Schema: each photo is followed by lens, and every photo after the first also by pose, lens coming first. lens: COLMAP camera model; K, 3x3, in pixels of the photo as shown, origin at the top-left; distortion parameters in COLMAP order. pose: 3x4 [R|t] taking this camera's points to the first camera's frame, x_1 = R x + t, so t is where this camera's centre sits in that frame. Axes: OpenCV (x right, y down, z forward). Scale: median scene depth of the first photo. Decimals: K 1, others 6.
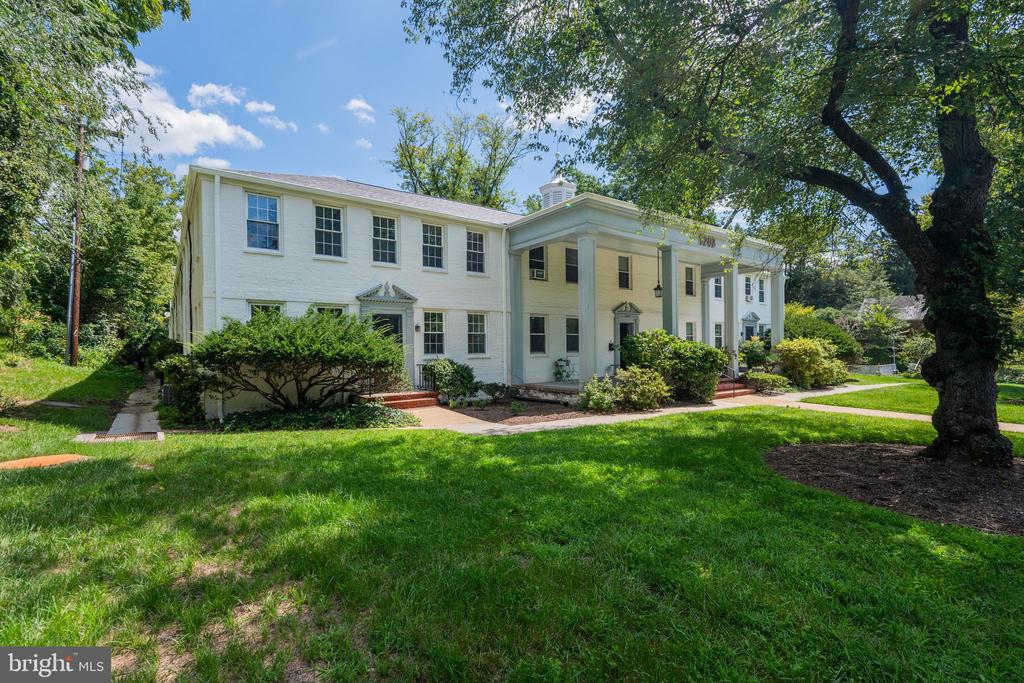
lens RADIAL K [[460.2, 0, 512.8], [0, 460.2, 355.9], [0, 0, 1]] dist [-0.004230, 0.002329]
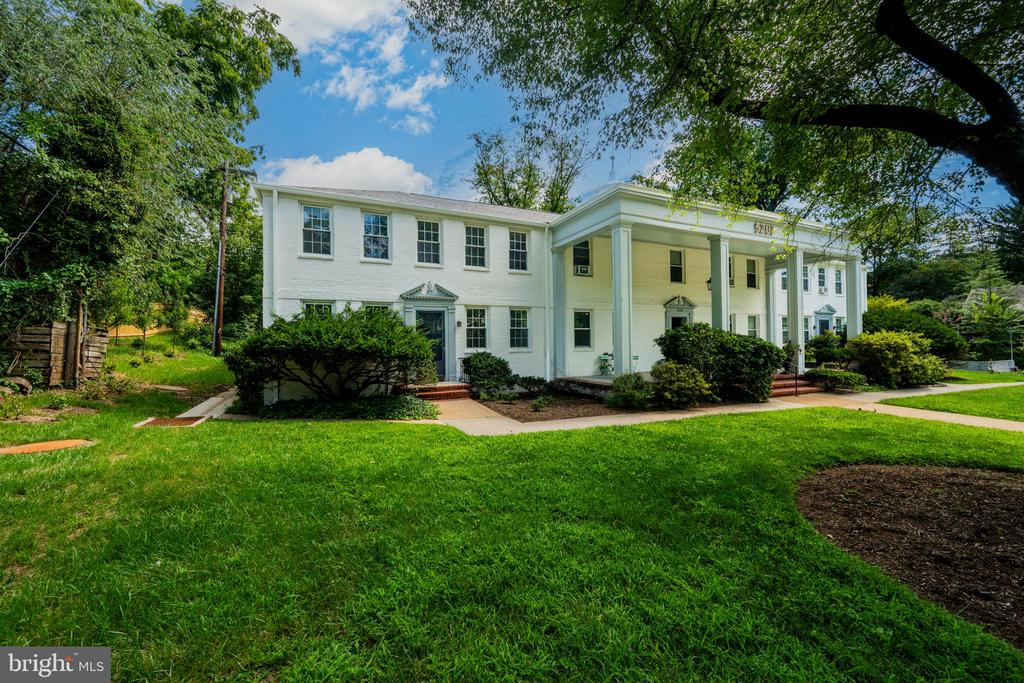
lens RADIAL K [[403.7, 0, 514.3], [0, 403.7, 340.2], [0, 0, 1]] dist [-0.003260, 0.001062]
pose [[0.980430, -0.001857, -0.196857, 0.097359], [-0.002628, 0.999743, -0.022523, -0.001526], [0.196848, 0.022599, 0.980173, 0.110695]]
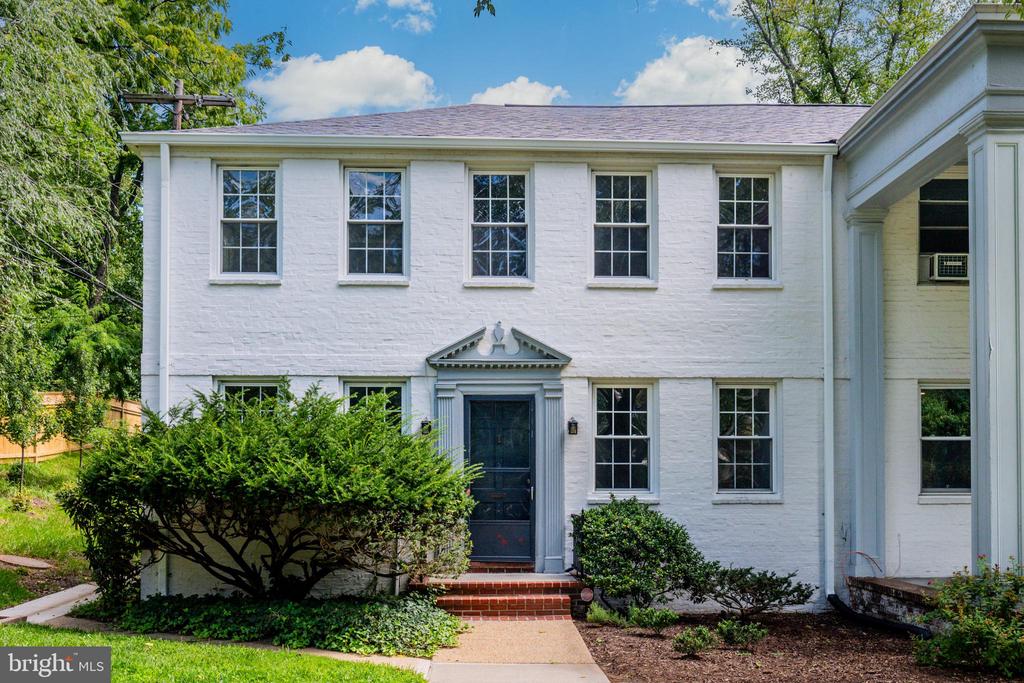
lens RADIAL K [[1076.0, 0, 506.1], [0, 1076.0, 467.1], [0, 0, 1]] dist [0.009306, 0.000000]
pose [[0.823128, 0.000613, -0.567855, 0.286545], [-0.017969, 0.999527, -0.024968, 0.001709], [0.567571, 0.030755, 0.822750, 0.161557]]
